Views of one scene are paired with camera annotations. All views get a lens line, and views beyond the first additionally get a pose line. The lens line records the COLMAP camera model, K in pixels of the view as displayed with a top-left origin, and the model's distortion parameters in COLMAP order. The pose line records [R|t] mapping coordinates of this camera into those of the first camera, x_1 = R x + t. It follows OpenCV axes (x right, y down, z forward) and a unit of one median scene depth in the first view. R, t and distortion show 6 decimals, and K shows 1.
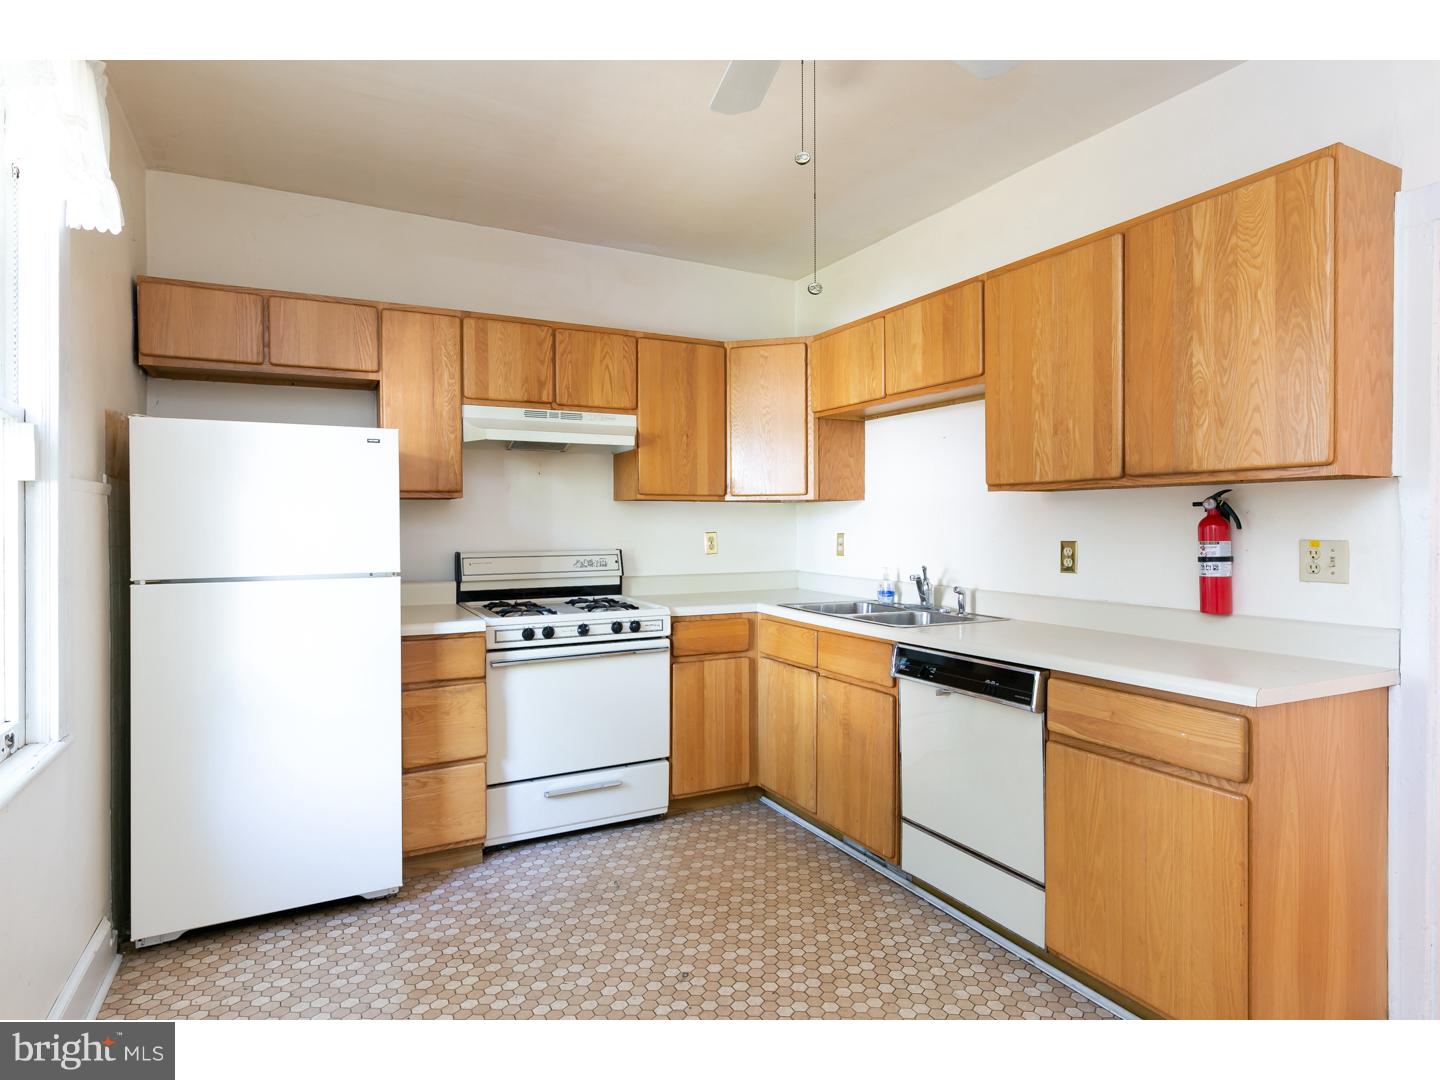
lens RADIAL K [[785.4, 0, 724.0], [0, 785.4, 528.7], [0, 0, 1]] dist [0.002495, 0.002138]
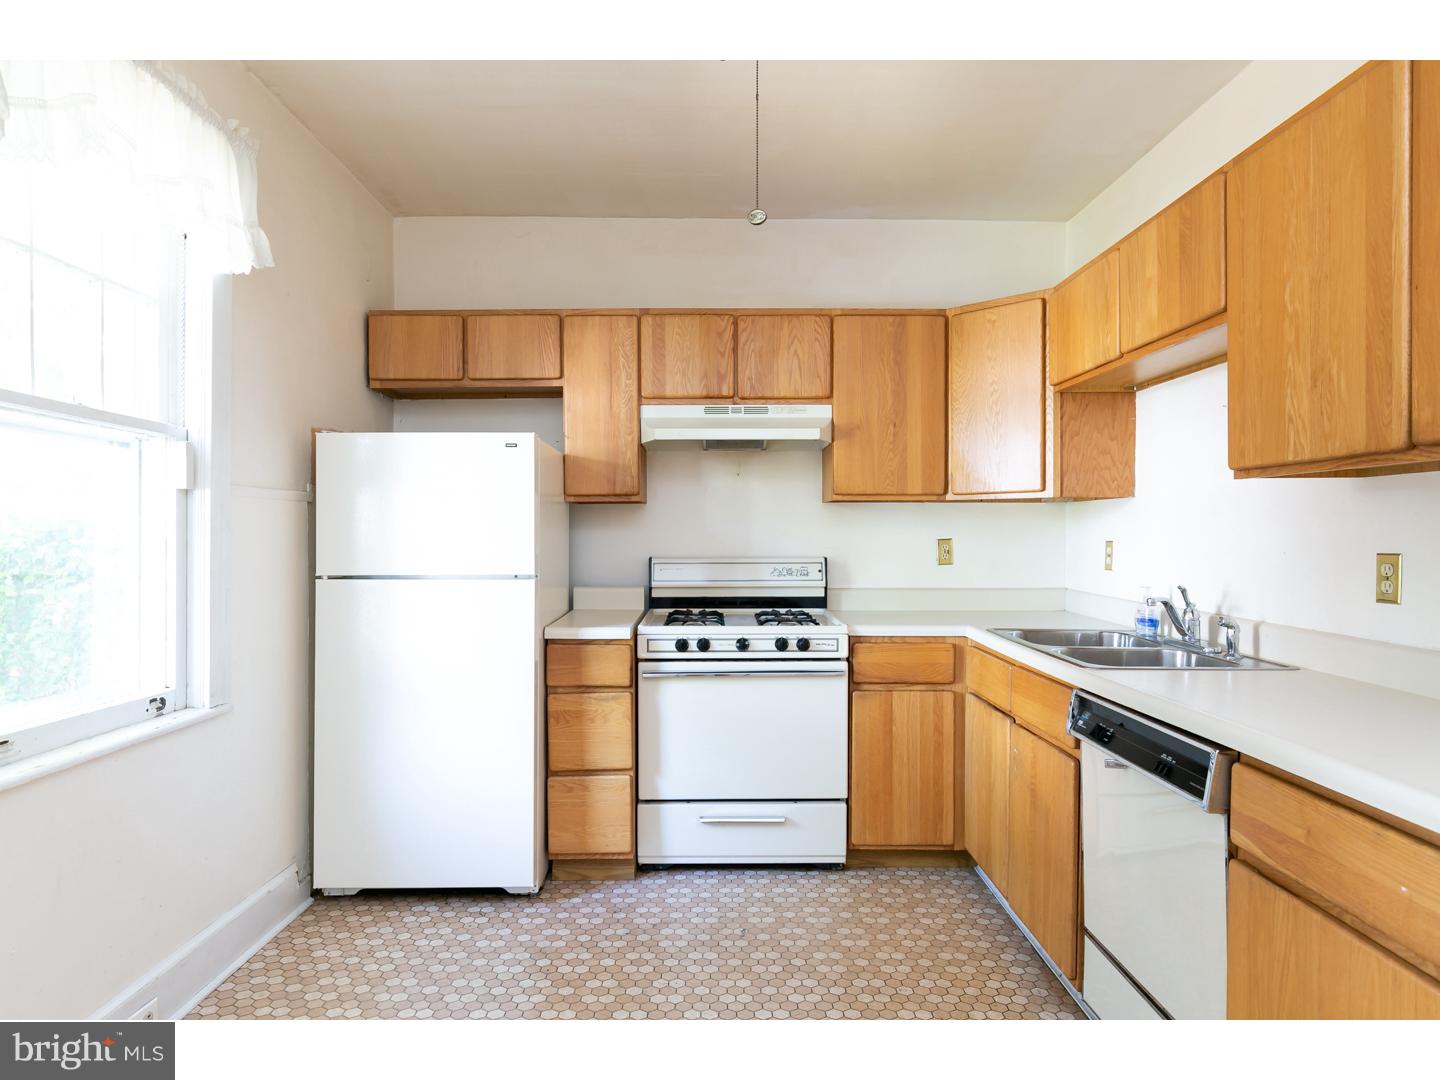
lens RADIAL K [[835.6, 0, 723.1], [0, 835.6, 539.3], [0, 0, 1]] dist [0.005631, -0.000919]
pose [[0.889989, 0.006042, -0.455942, 0.248579], [-0.005072, 0.999982, 0.003350, 0.004306], [0.455954, -0.000669, 0.890003, 0.135794]]
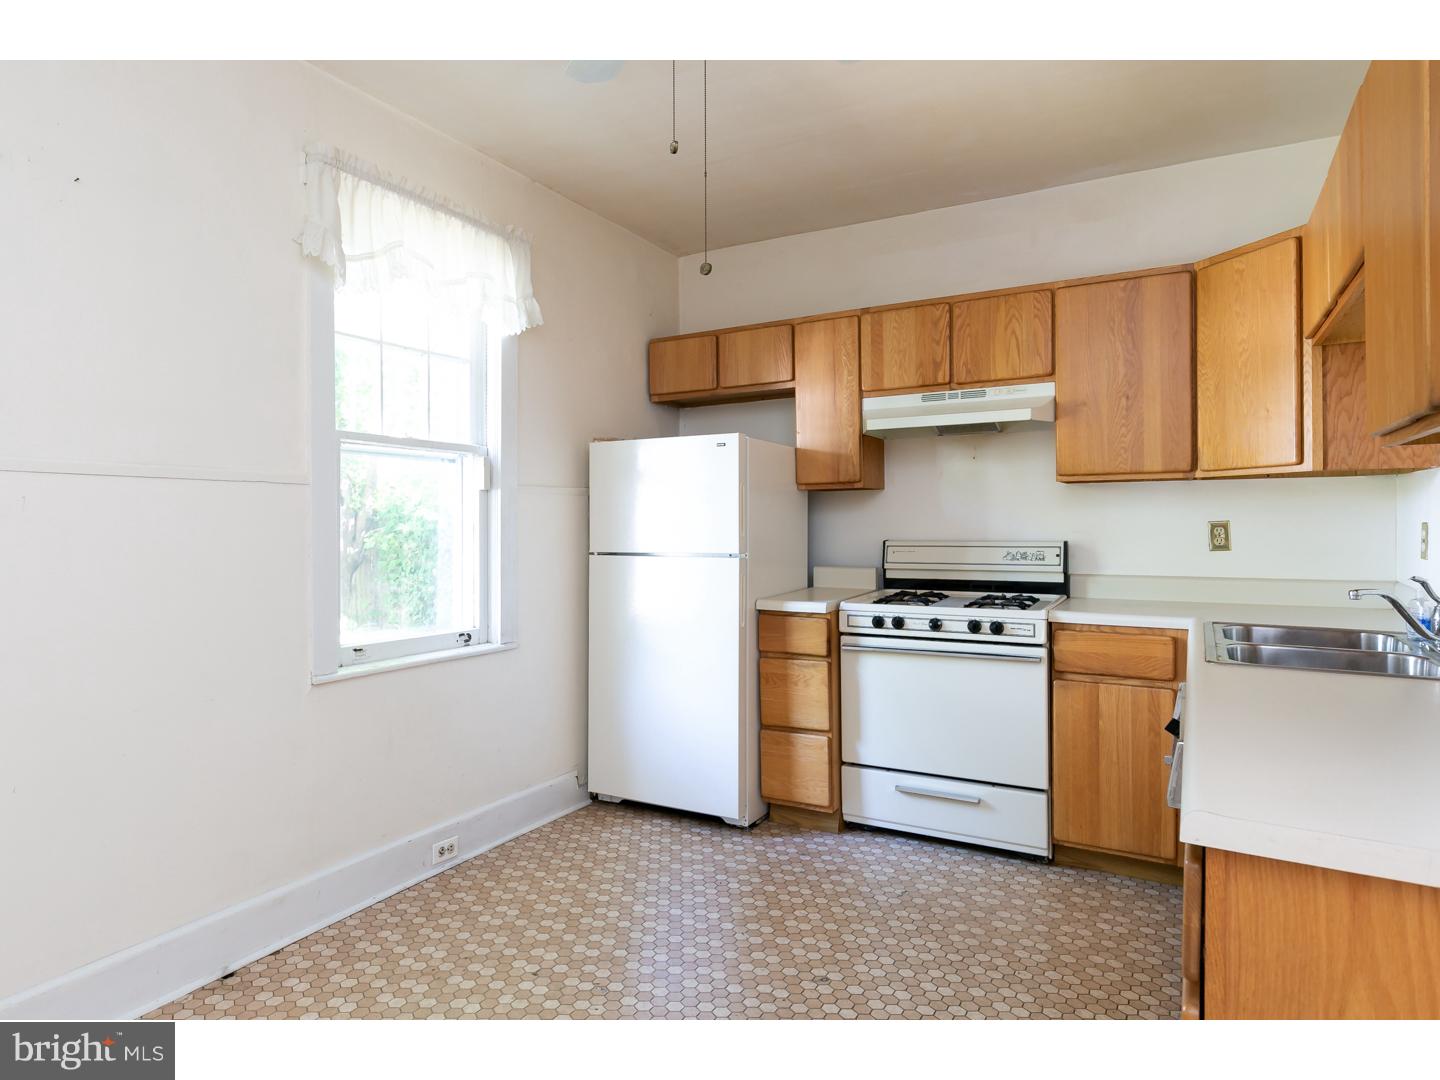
lens RADIAL K [[846.5, 0, 702.8], [0, 846.5, 523.2], [0, 0, 1]] dist [0.015251, -0.004758]
pose [[0.543065, 0.001689, -0.839689, 0.537879], [0.001587, 0.999994, 0.003038, 0.004500], [0.839689, -0.002983, 0.543060, 0.225987]]
